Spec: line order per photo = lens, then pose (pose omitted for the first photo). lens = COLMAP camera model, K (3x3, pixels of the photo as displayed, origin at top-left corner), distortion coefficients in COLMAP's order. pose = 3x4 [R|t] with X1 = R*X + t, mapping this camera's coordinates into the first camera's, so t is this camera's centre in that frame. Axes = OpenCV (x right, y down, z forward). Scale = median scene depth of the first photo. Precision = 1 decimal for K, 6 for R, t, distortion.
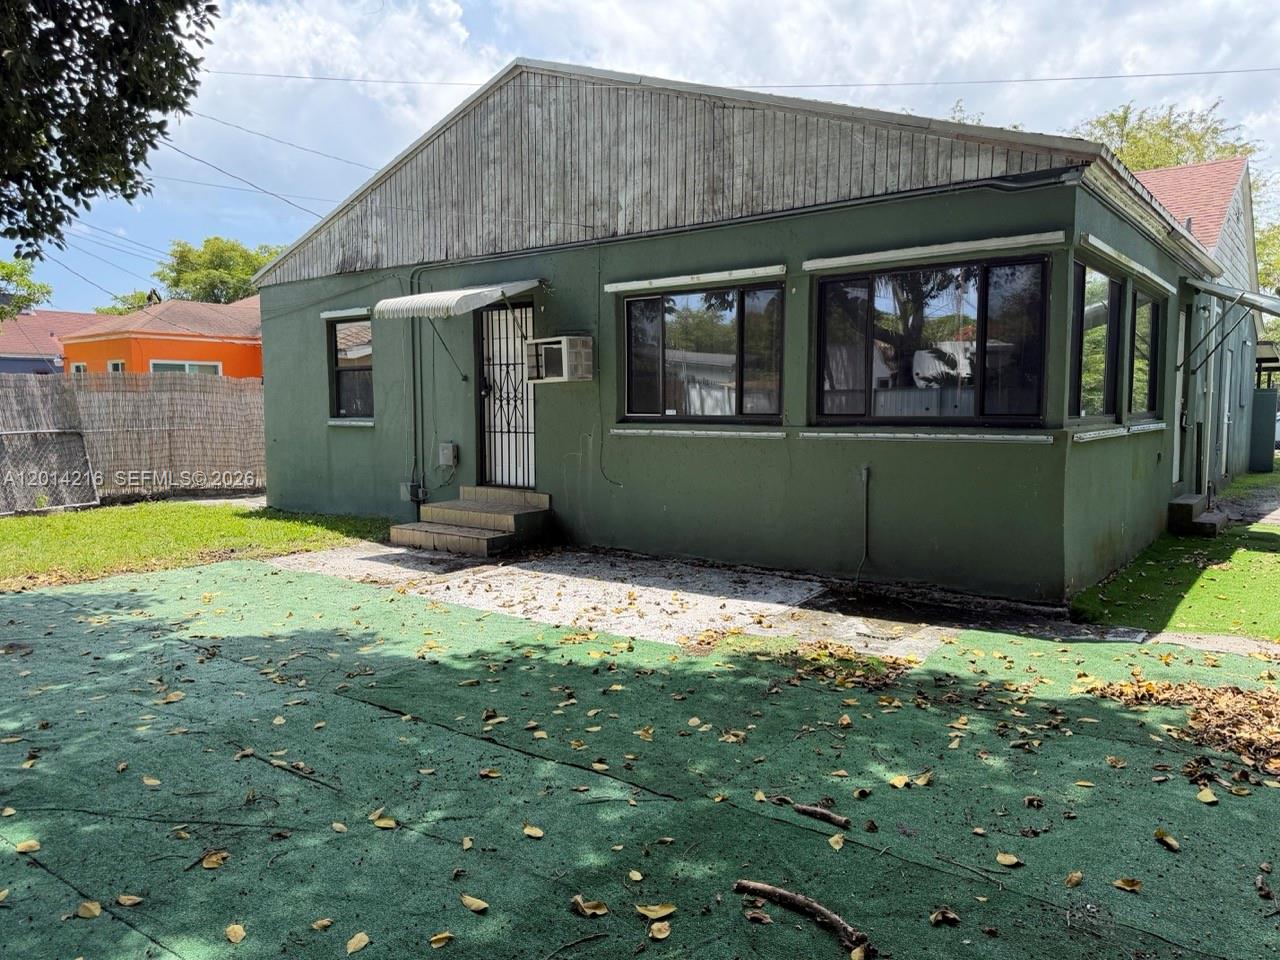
lens RADIAL K [[884.1, 0, 638.4], [0, 884.1, 476.7], [0, 0, 1]] dist [0.049586, -0.075001]
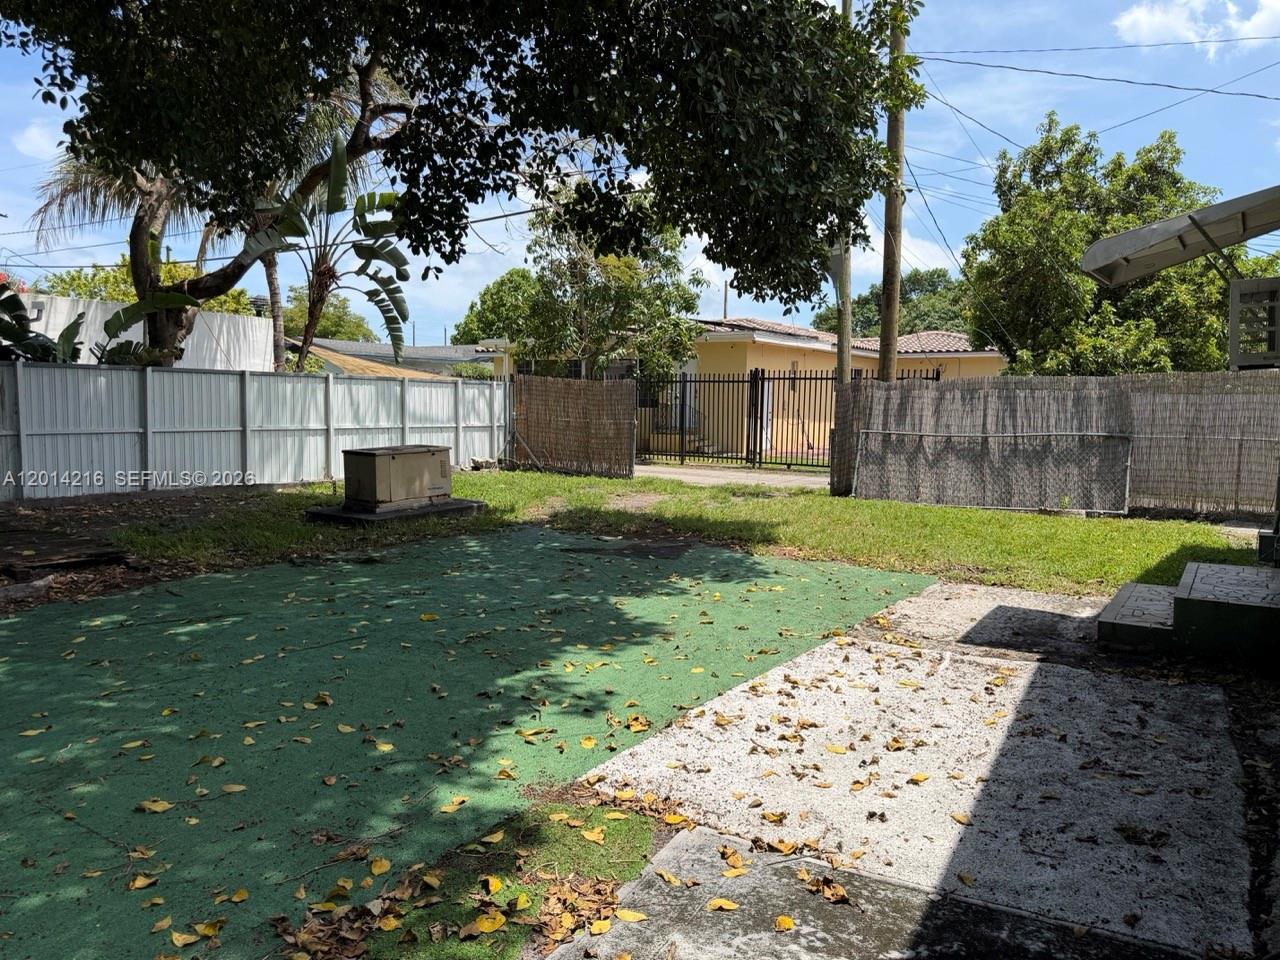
lens RADIAL K [[884.1, 0, 638.4], [0, 884.1, 478.3], [0, 0, 1]] dist [0.049586, -0.075001]
pose [[0.087985, 0.086396, -0.992368, 0.660636], [-0.094686, 0.992446, 0.078008, -0.074925], [0.991611, 0.087100, 0.095501, 0.959128]]
